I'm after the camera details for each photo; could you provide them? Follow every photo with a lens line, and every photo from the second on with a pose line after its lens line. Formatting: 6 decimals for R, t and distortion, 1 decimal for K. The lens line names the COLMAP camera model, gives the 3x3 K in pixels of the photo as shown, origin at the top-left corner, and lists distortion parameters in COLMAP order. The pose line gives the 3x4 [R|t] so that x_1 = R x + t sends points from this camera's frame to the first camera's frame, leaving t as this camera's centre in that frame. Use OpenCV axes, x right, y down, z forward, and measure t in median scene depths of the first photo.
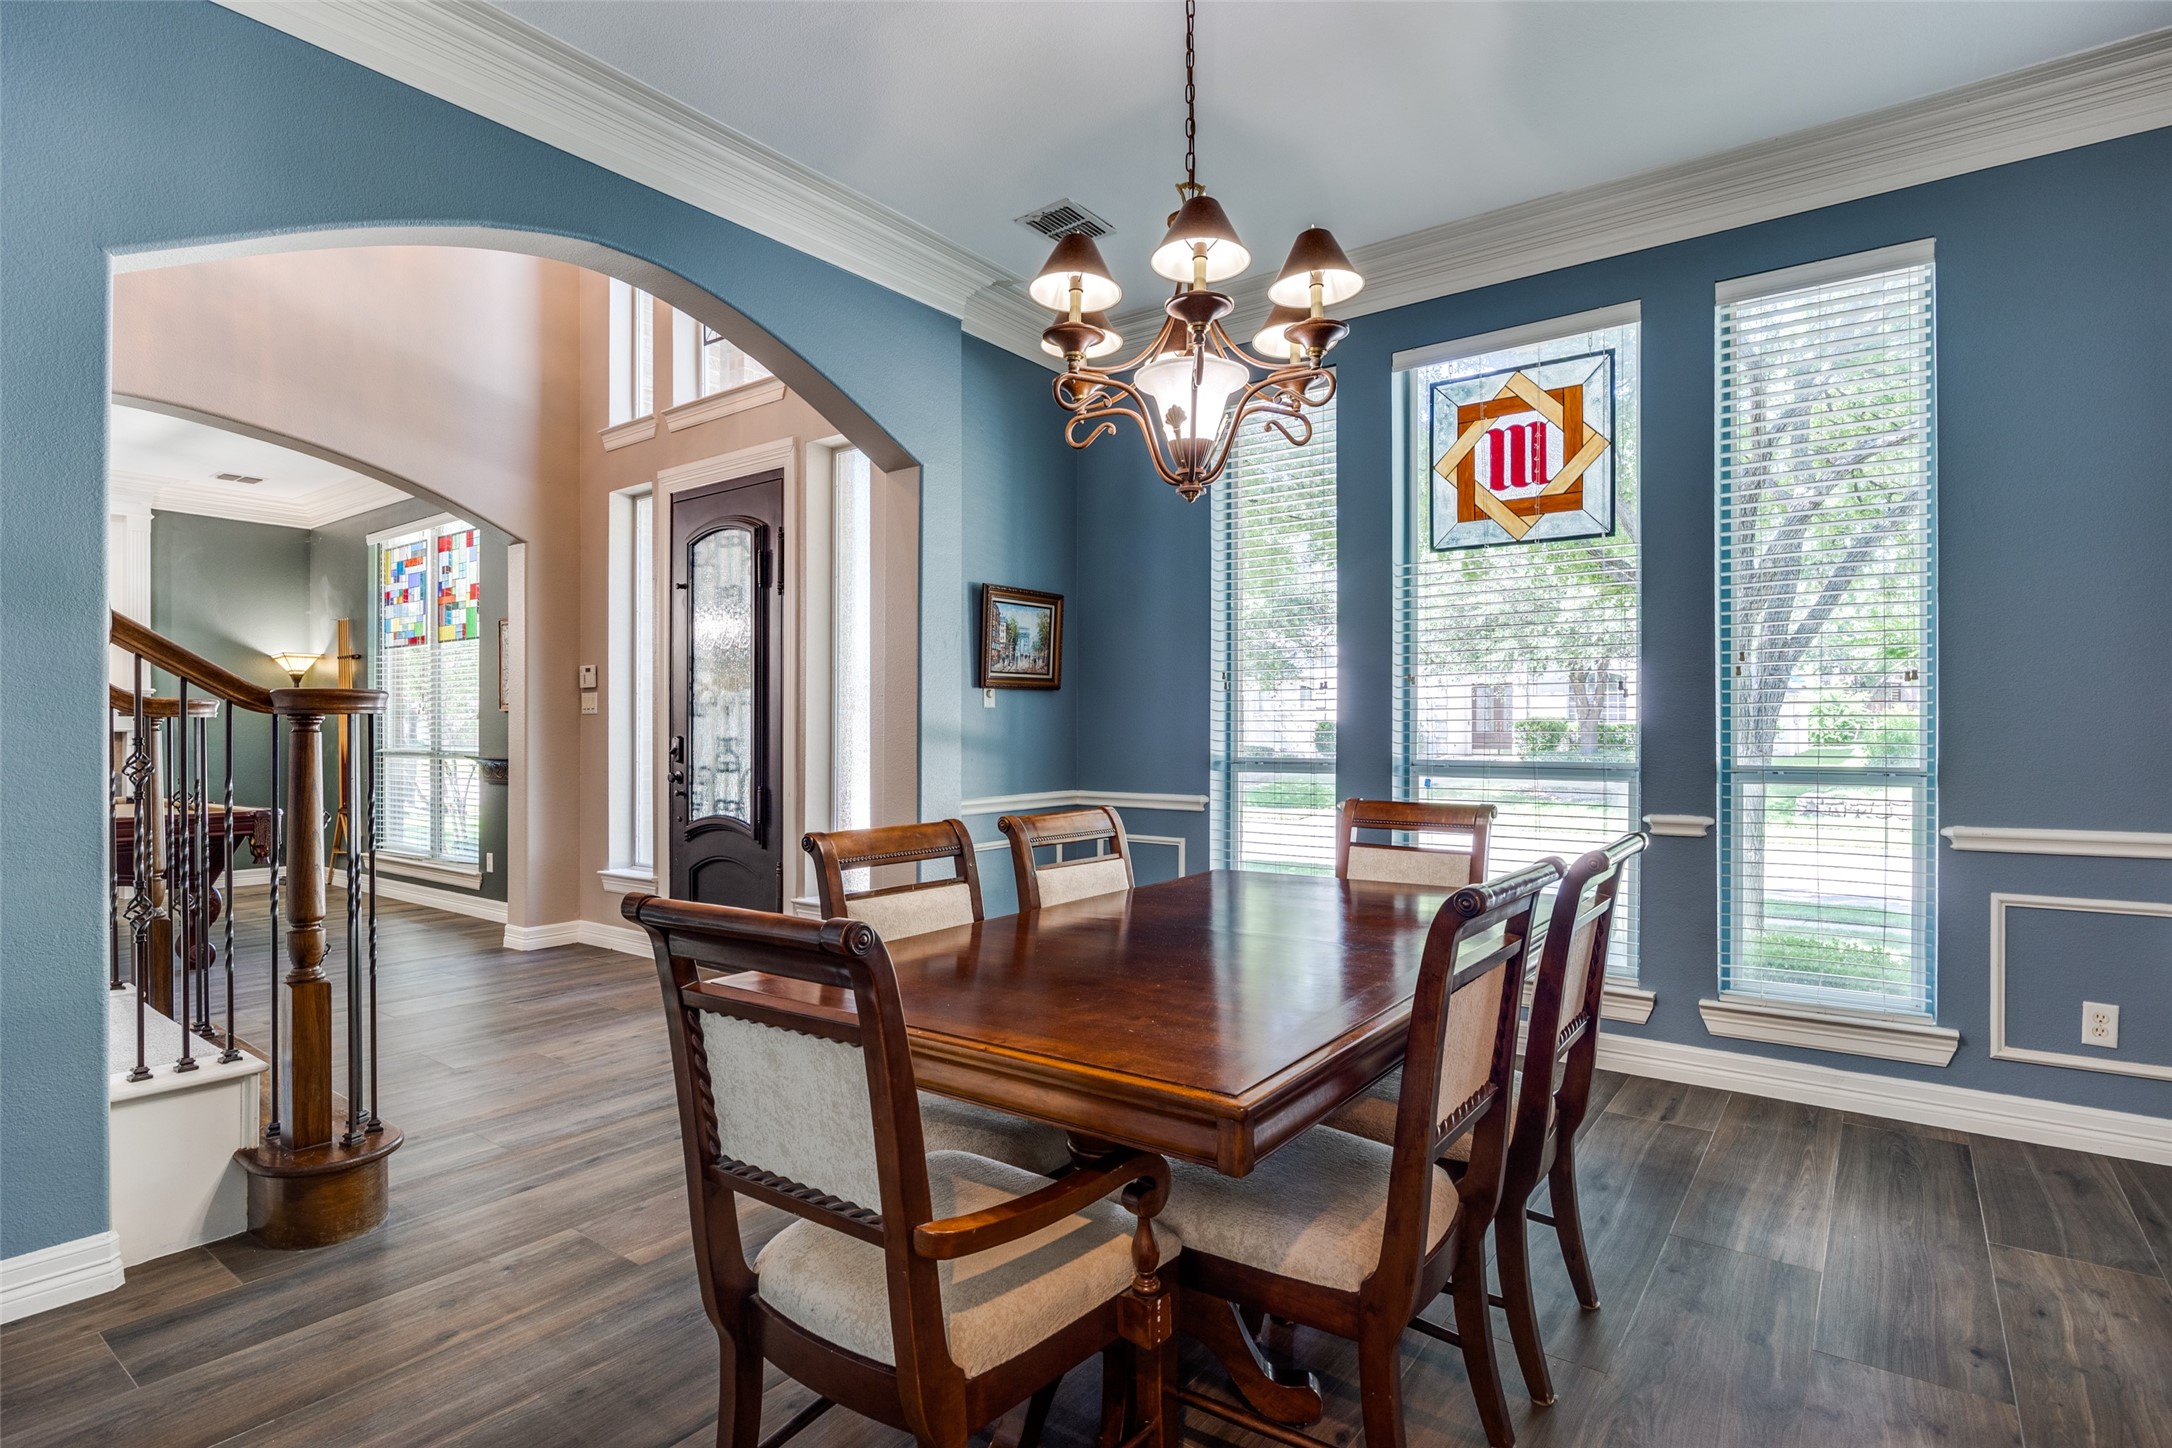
lens RADIAL K [[1077.4, 0, 1089.4], [0, 1077.4, 723.8], [0, 0, 1]] dist [-0.012562, 0.000991]
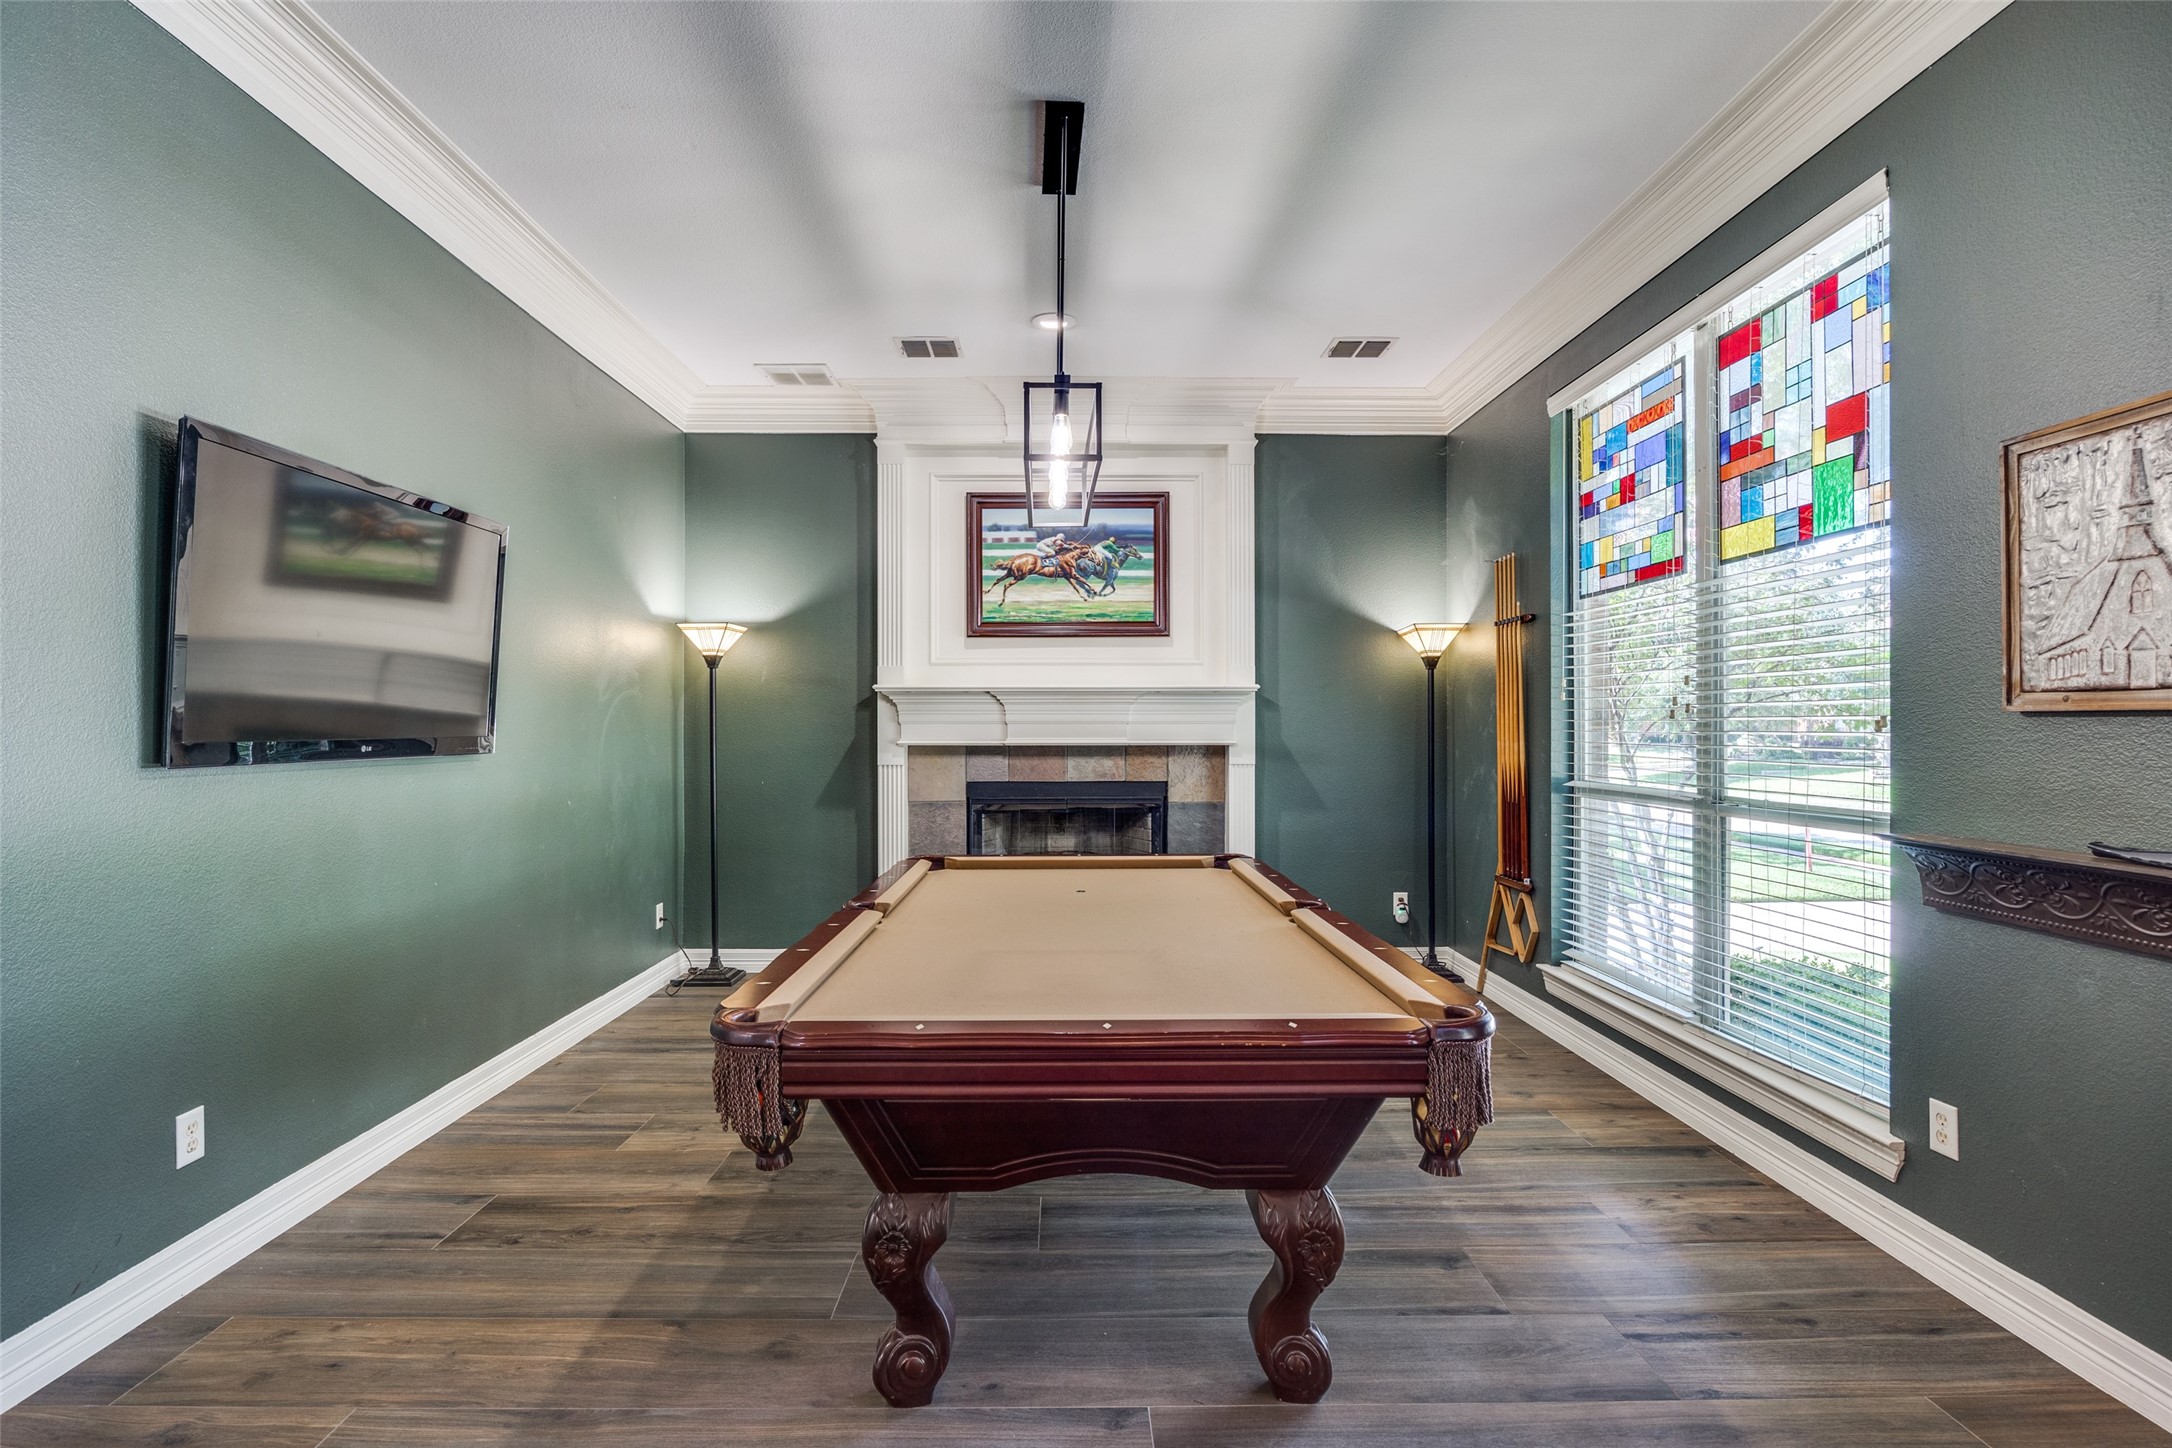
lens RADIAL K [[881.8, 0, 1098.6], [0, 881.8, 719.1], [0, 0, 1]] dist [-0.001096, 0.000601]
pose [[0.589755, -0.002606, -0.807578, -0.449690], [-0.001306, 0.999990, -0.004180, -0.006727], [0.807581, 0.003520, 0.589746, 0.548999]]
